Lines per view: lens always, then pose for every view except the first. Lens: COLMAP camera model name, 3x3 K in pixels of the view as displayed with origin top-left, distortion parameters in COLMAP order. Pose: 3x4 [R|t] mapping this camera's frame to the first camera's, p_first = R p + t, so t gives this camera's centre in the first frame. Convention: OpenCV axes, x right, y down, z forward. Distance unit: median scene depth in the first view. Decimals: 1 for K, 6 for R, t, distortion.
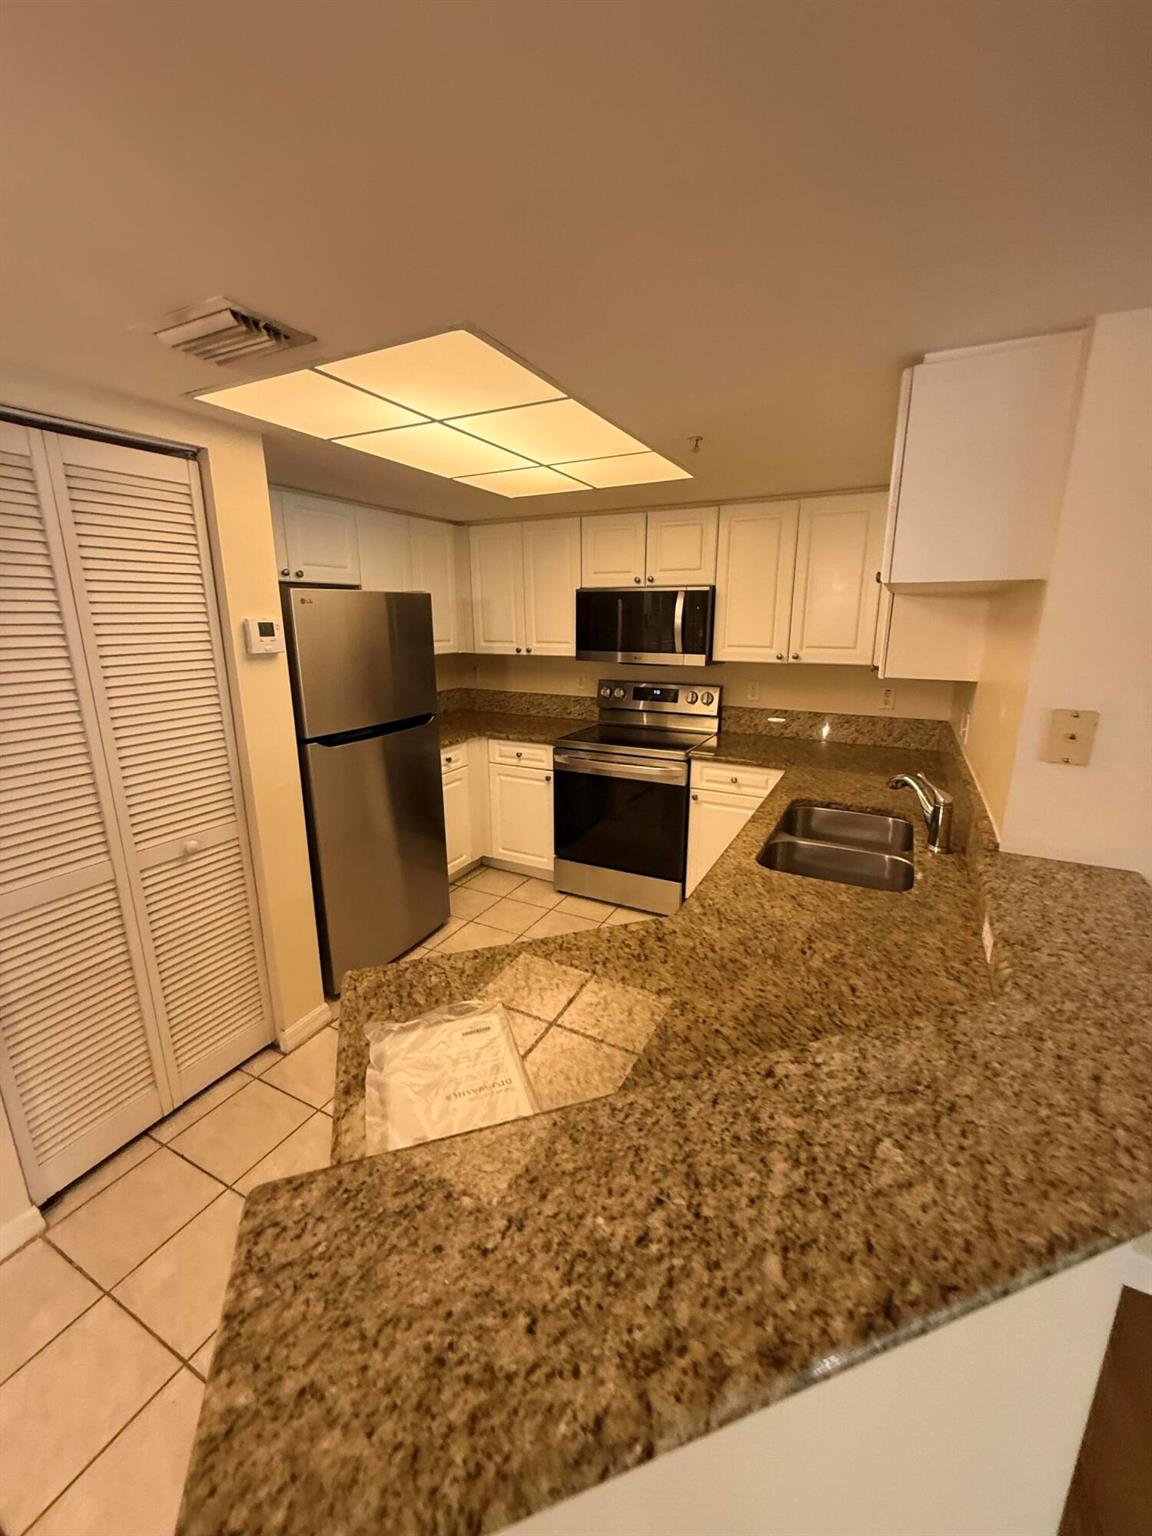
lens RADIAL K [[611.3, 0, 576.1], [0, 611.3, 761.5], [0, 0, 1]] dist [0.000104, -0.000141]
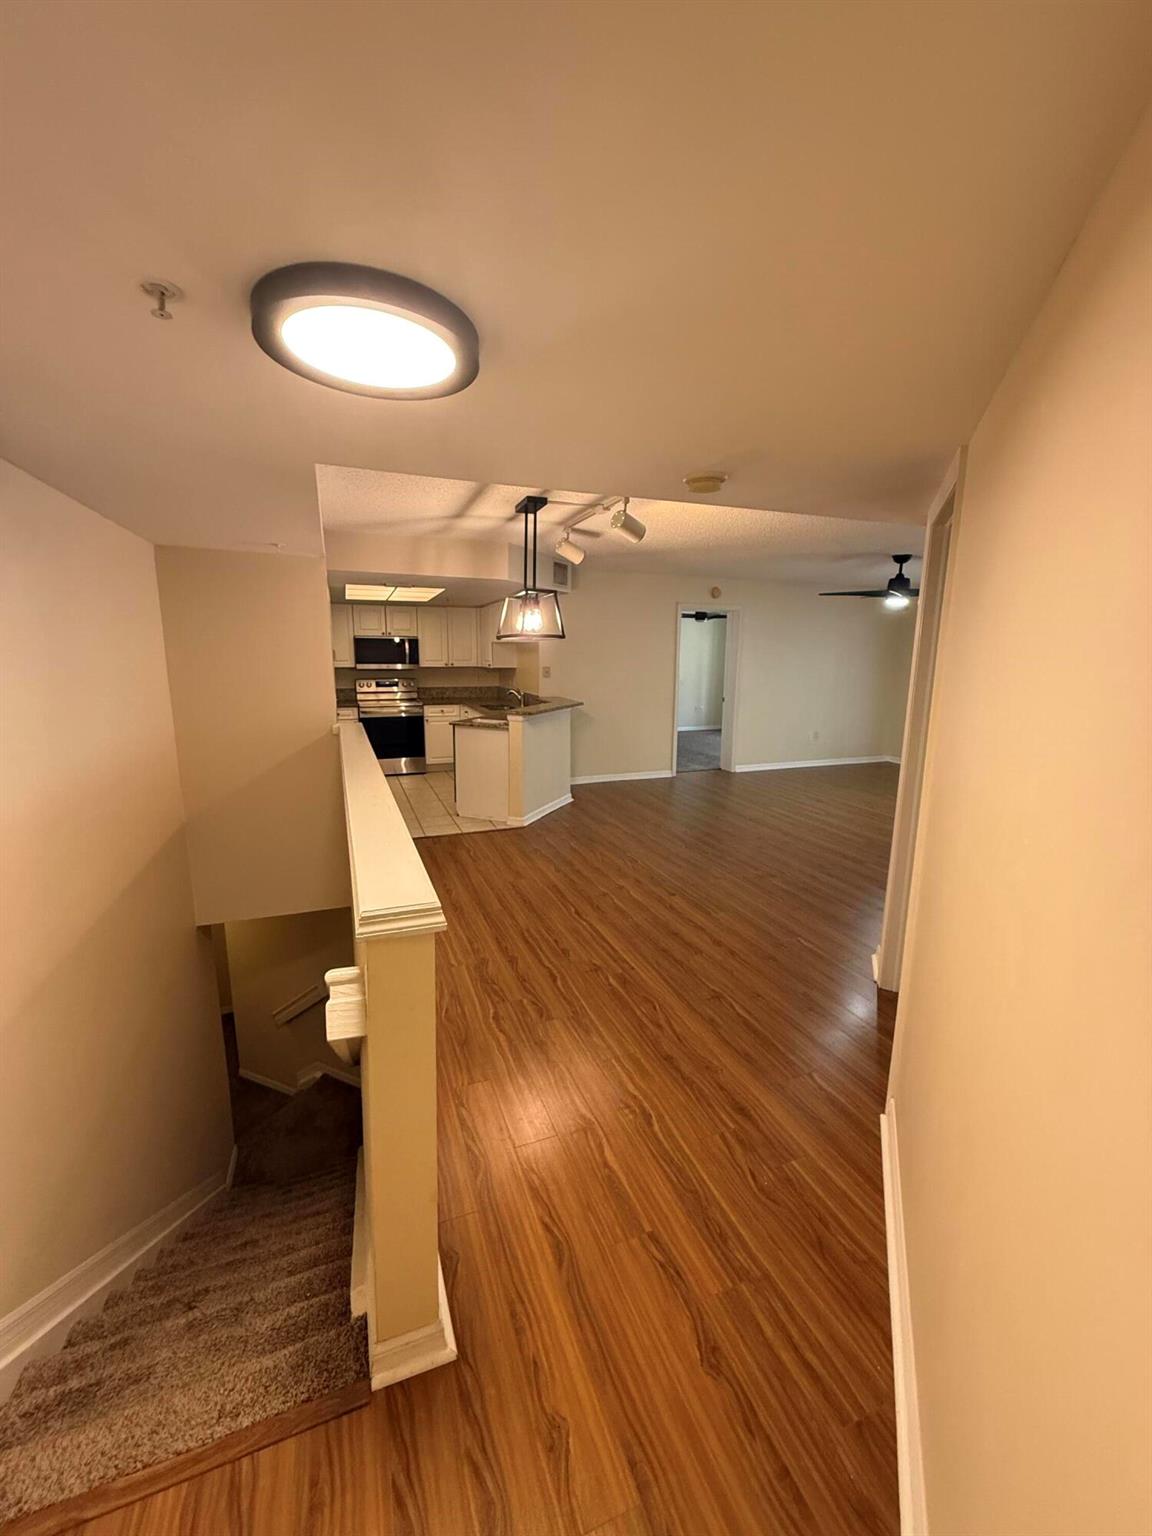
lens RADIAL K [[611.3, 0, 576.1], [0, 611.3, 761.5], [0, 0, 1]] dist [0.000104, -0.000141]
pose [[0.663479, -0.127665, 0.737223, -1.859454], [0.168858, 0.985463, 0.018685, 0.412510], [-0.728892, 0.112089, 0.675391, -1.641246]]
